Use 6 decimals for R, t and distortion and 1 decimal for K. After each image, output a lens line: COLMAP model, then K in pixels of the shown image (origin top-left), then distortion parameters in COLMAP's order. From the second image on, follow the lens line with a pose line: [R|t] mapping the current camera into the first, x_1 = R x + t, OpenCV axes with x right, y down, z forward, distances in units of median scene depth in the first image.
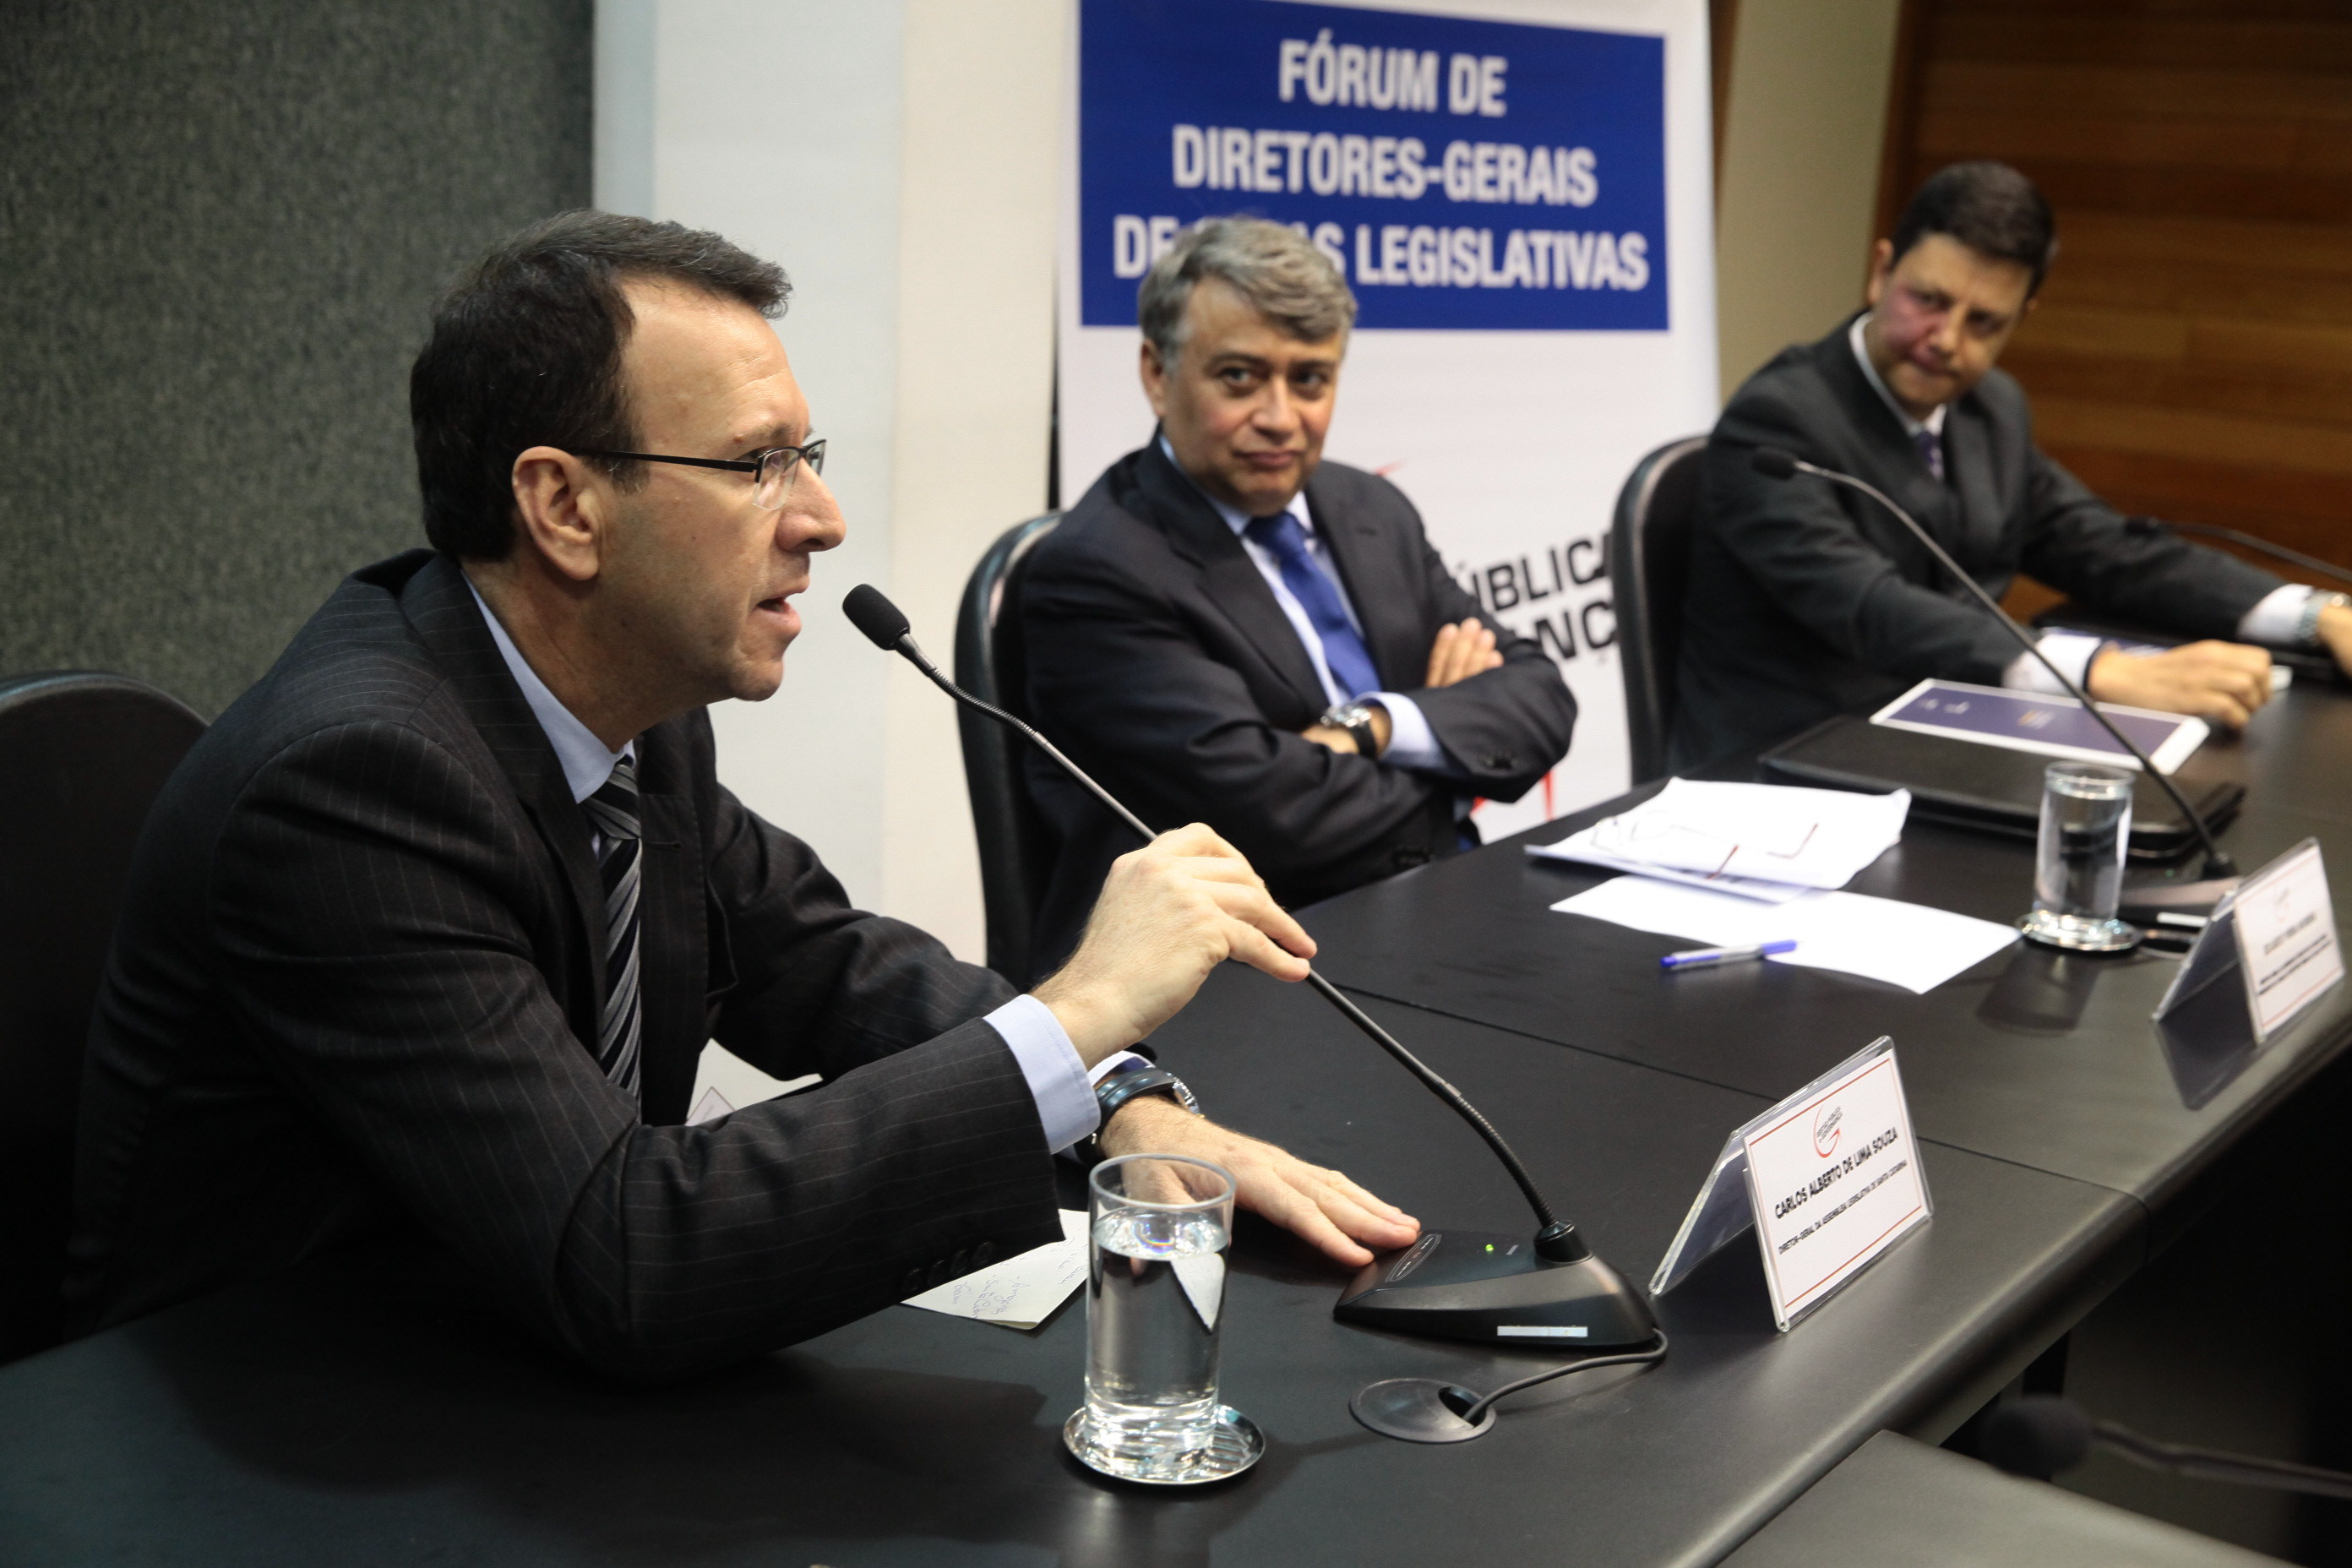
lens RADIAL K [[2929.5, 0, 1127.4], [0, 2929.5, 779.0], [0, 0, 1]] dist [0.076928, -0.001046]
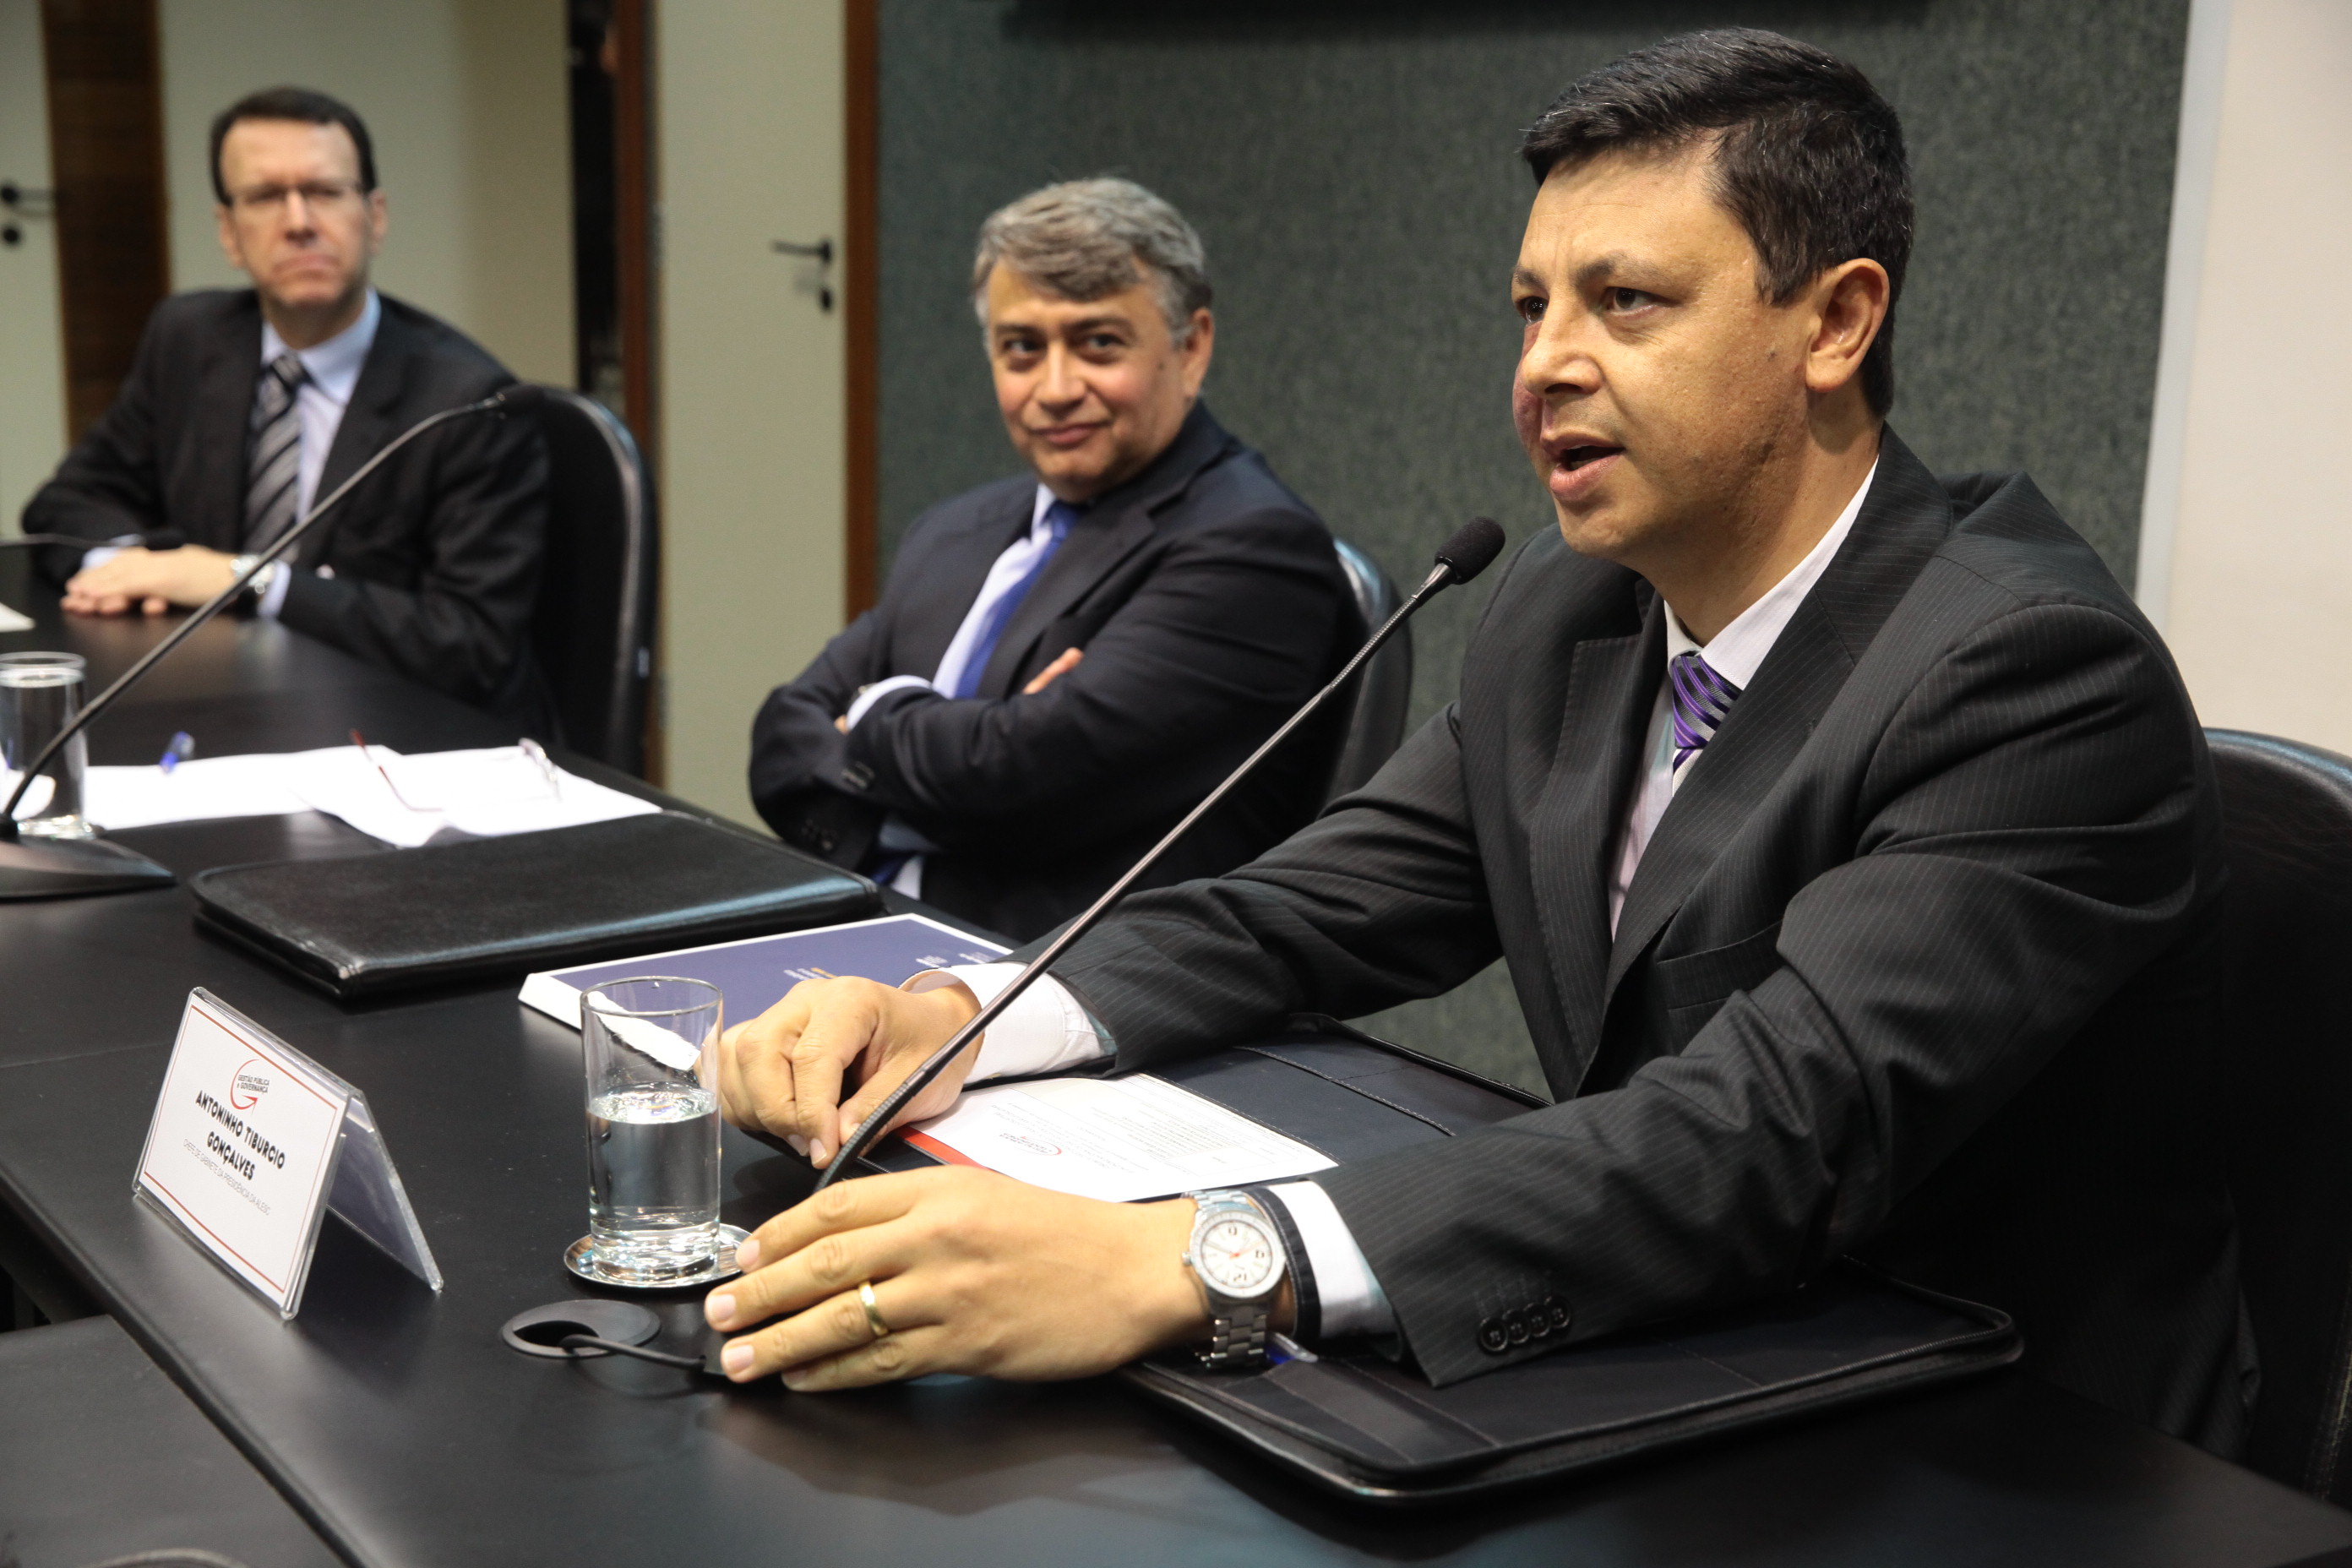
lens RADIAL K [[3303.1, 0, 1214.4], [0, 3303.1, 784.4], [0, 0, 1]] dist [0.081873, -0.001084]
pose [[-0.357868, 0.128705, -0.924860, 0.810961], [-0.253525, 0.939858, 0.228892, -0.212072], [0.898697, 0.316388, -0.303715, 1.138618]]
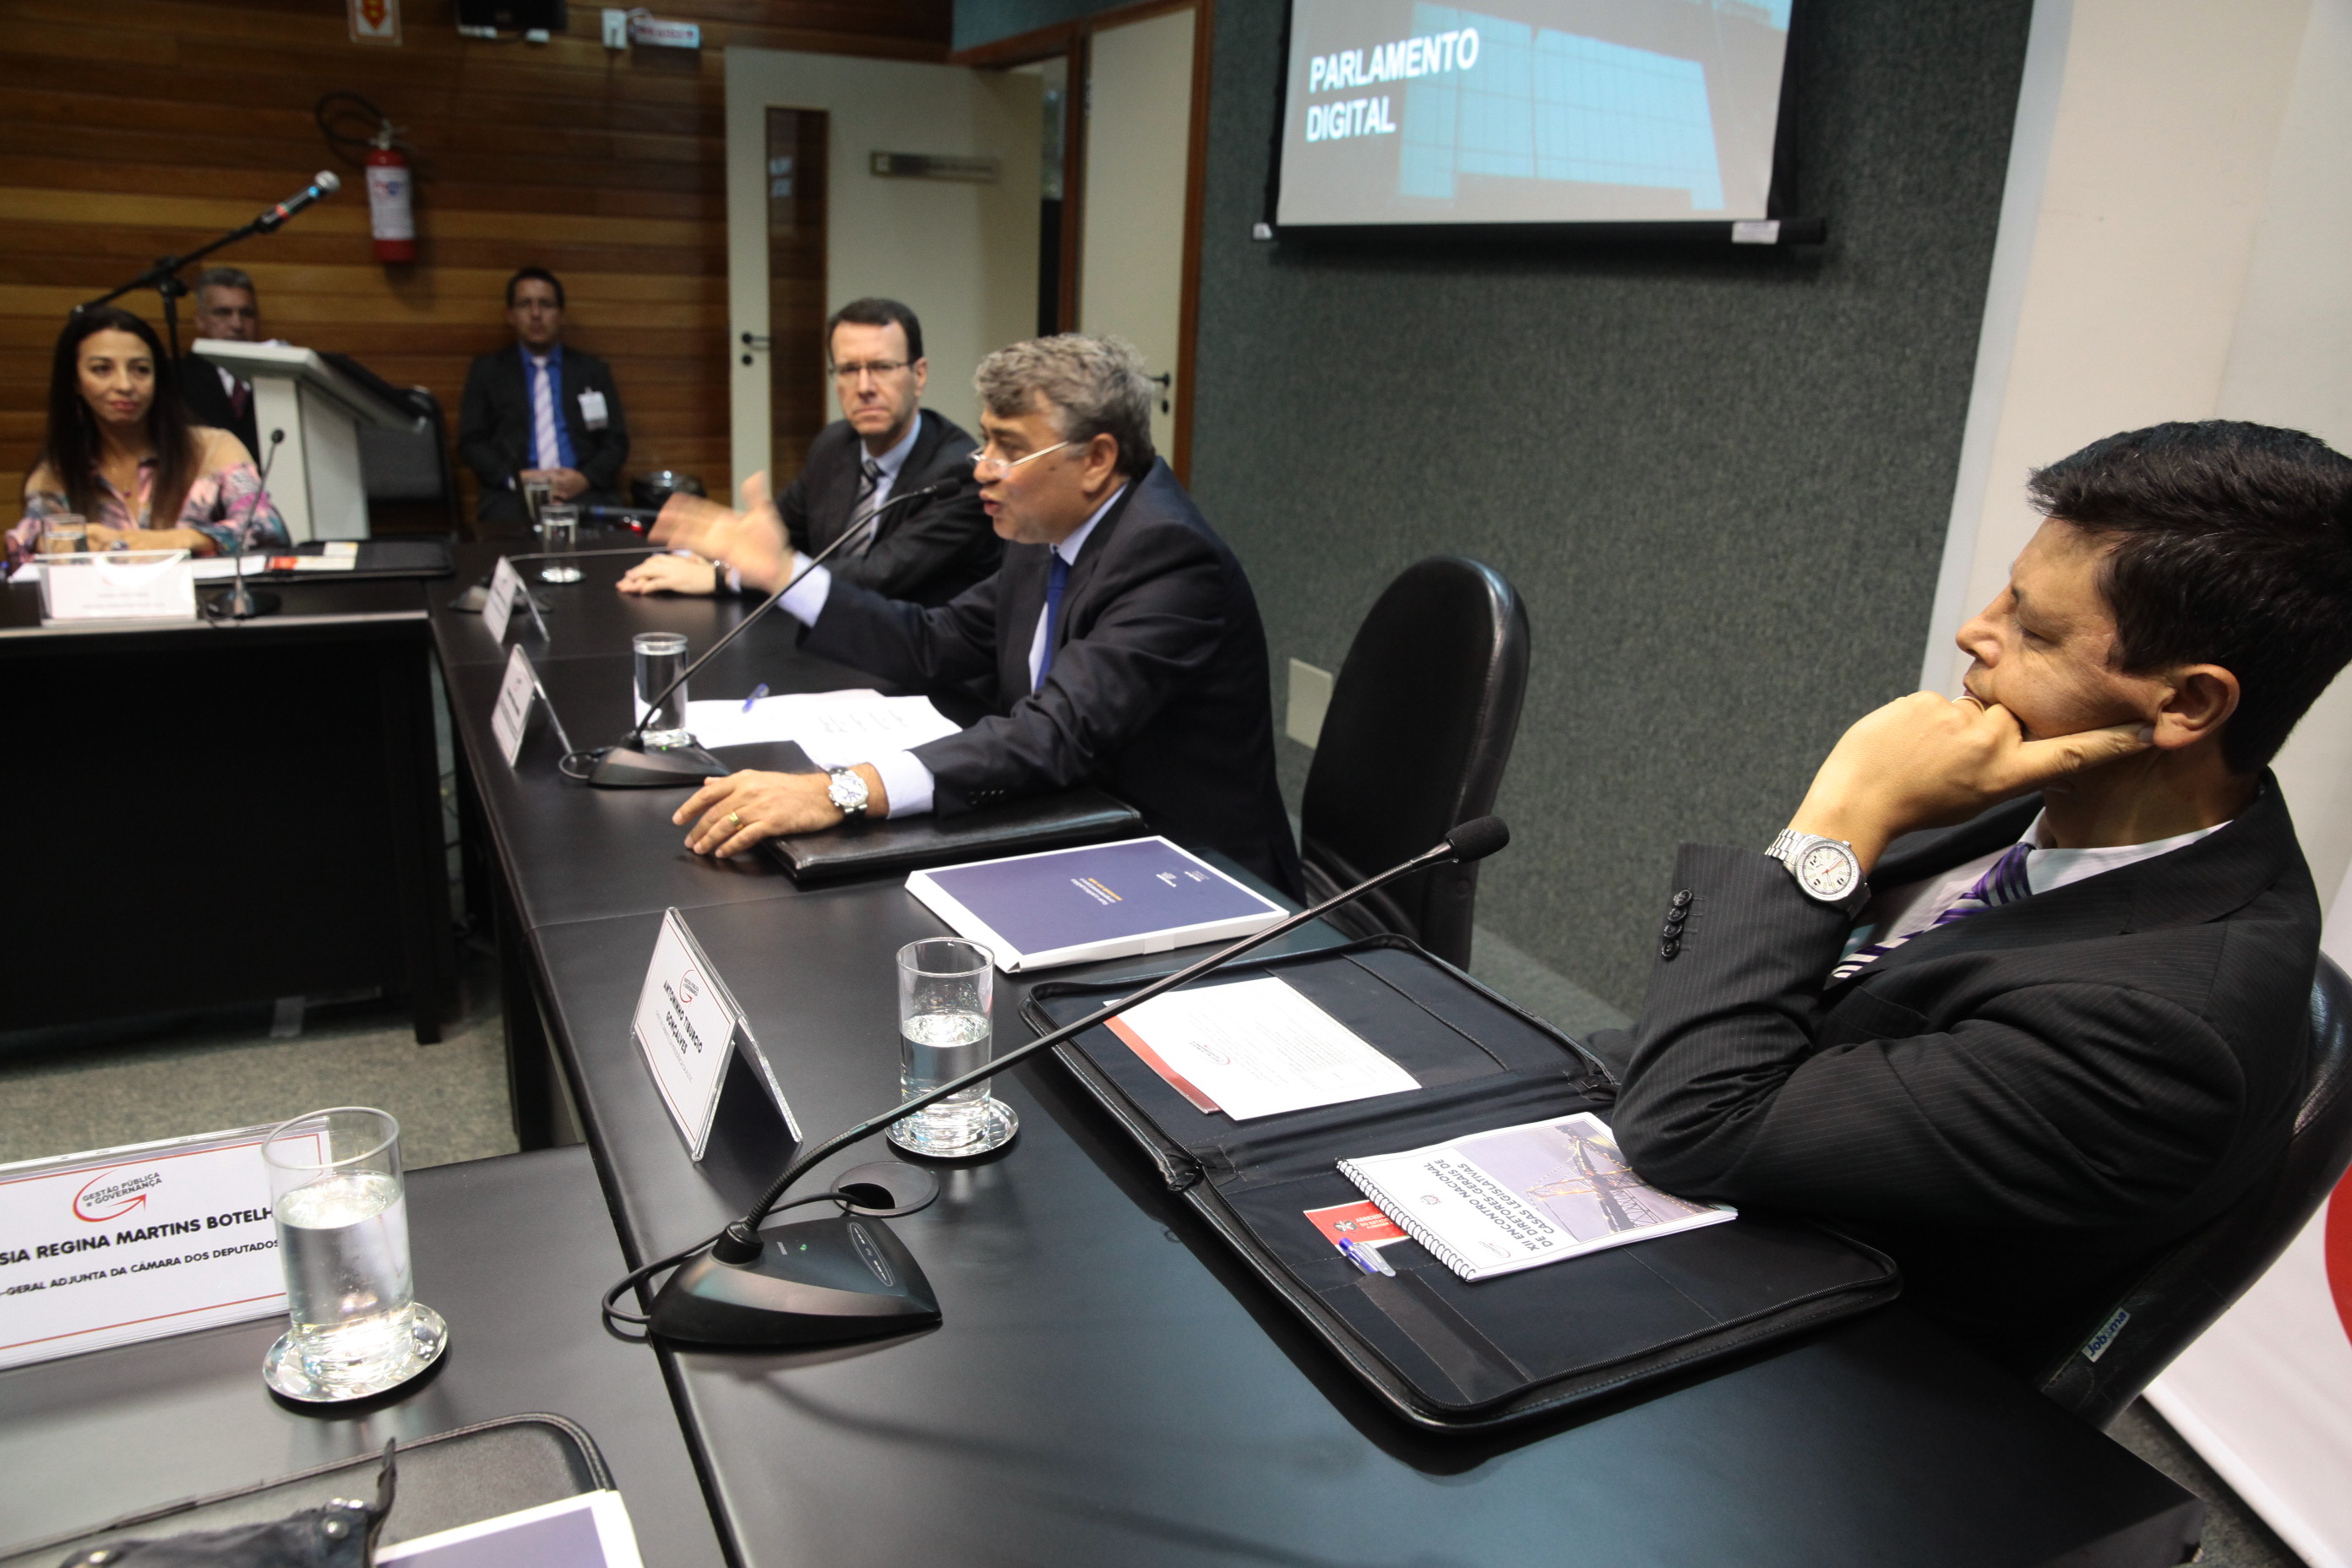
lens RADIAL K [[1700.1, 0, 1176.0], [0, 1700.1, 784.0], [0, 0, 1]] dist [-0.108044, 0.078869]
pose [[-0.467701, 0.179408, -0.865487, 0.686779], [-0.273622, 0.901696, 0.334777, -0.217223], [0.840468, 0.393392, -0.372634, 1.091264]]
